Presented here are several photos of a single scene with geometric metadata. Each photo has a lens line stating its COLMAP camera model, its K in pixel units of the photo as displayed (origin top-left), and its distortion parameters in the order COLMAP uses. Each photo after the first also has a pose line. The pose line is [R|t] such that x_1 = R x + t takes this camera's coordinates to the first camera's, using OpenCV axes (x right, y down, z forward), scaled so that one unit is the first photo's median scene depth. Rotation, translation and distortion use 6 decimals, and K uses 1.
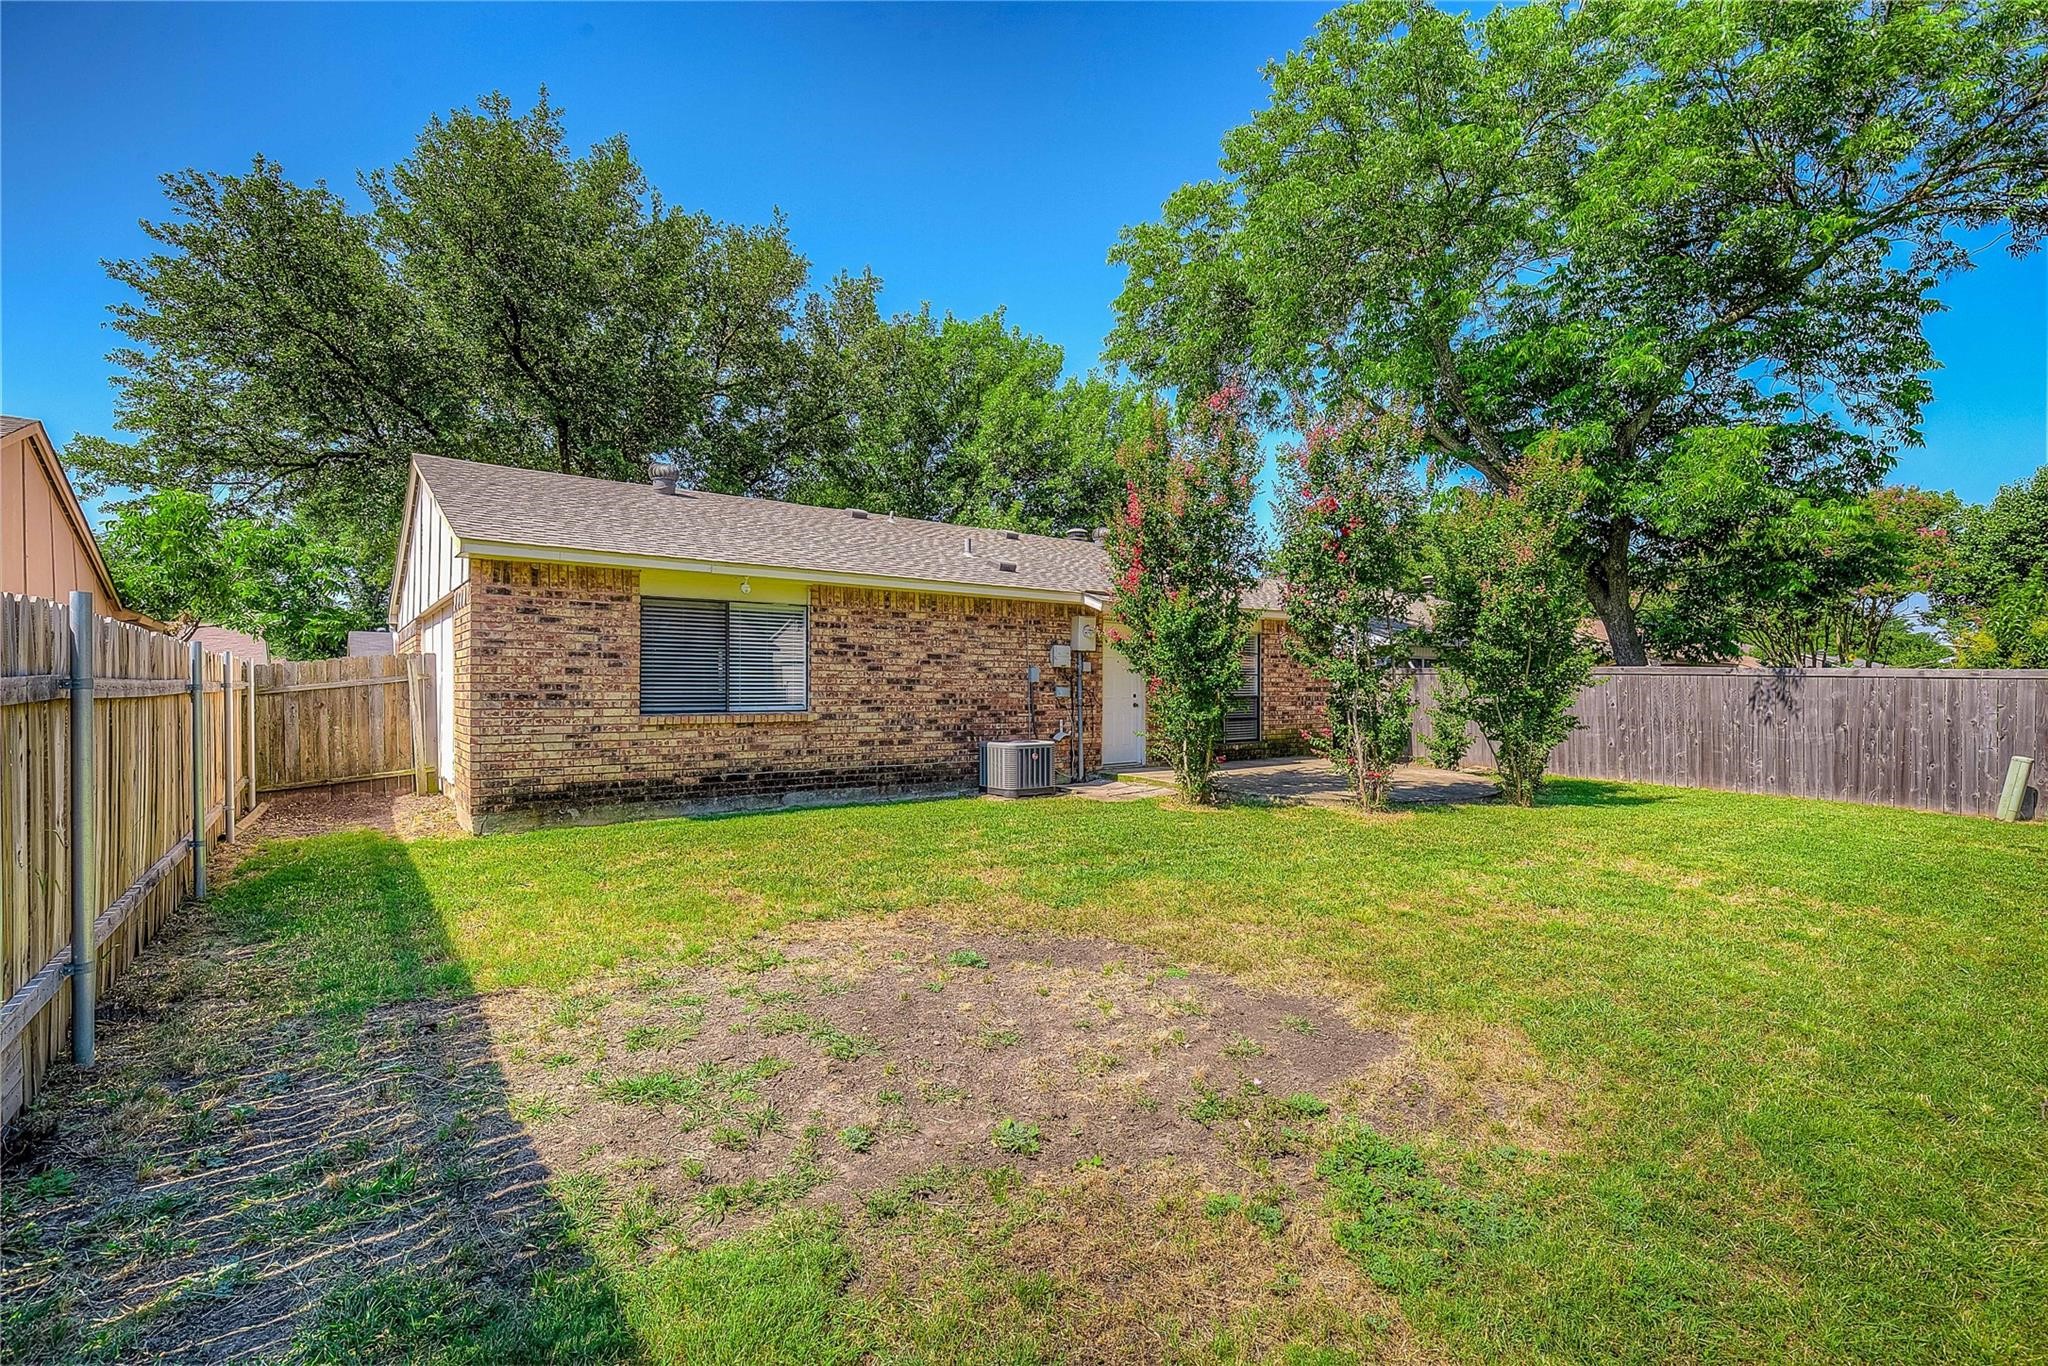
lens RADIAL K [[926.2, 0, 1025.5], [0, 926.2, 686.5], [0, 0, 1]] dist [-0.005365, 0.004723]
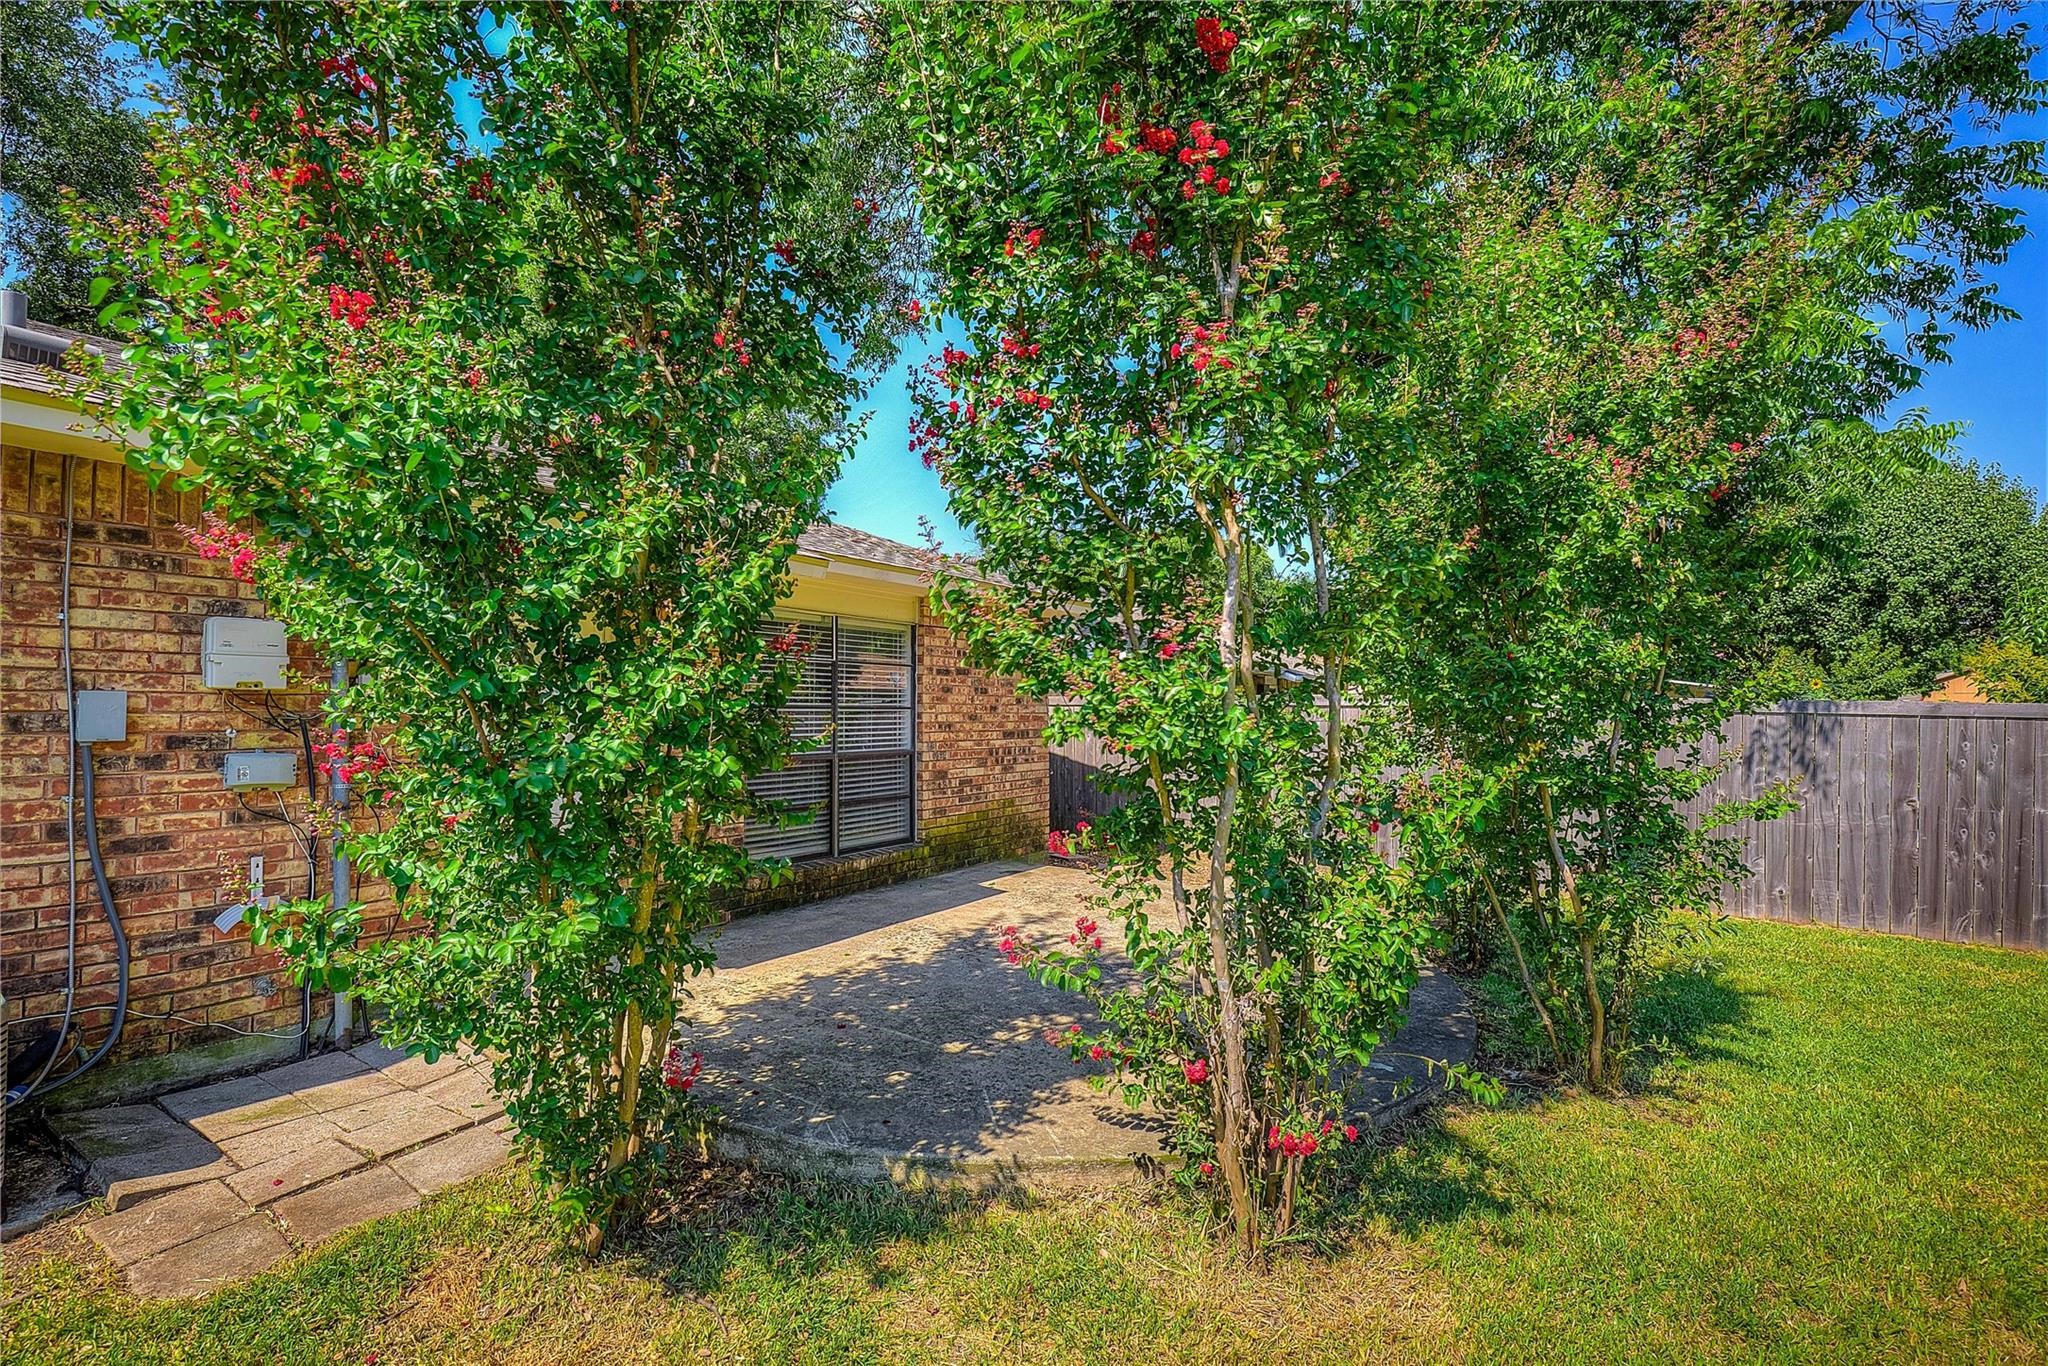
lens RADIAL K [[926.2, 0, 1022.1], [0, 926.2, 699.3], [0, 0, 1]] dist [-0.005365, 0.004723]
pose [[0.948909, 0.003358, 0.315531, 0.185054], [0.000589, 0.999923, -0.012414, -0.013603], [-0.315548, 0.011966, 0.948834, 0.626637]]
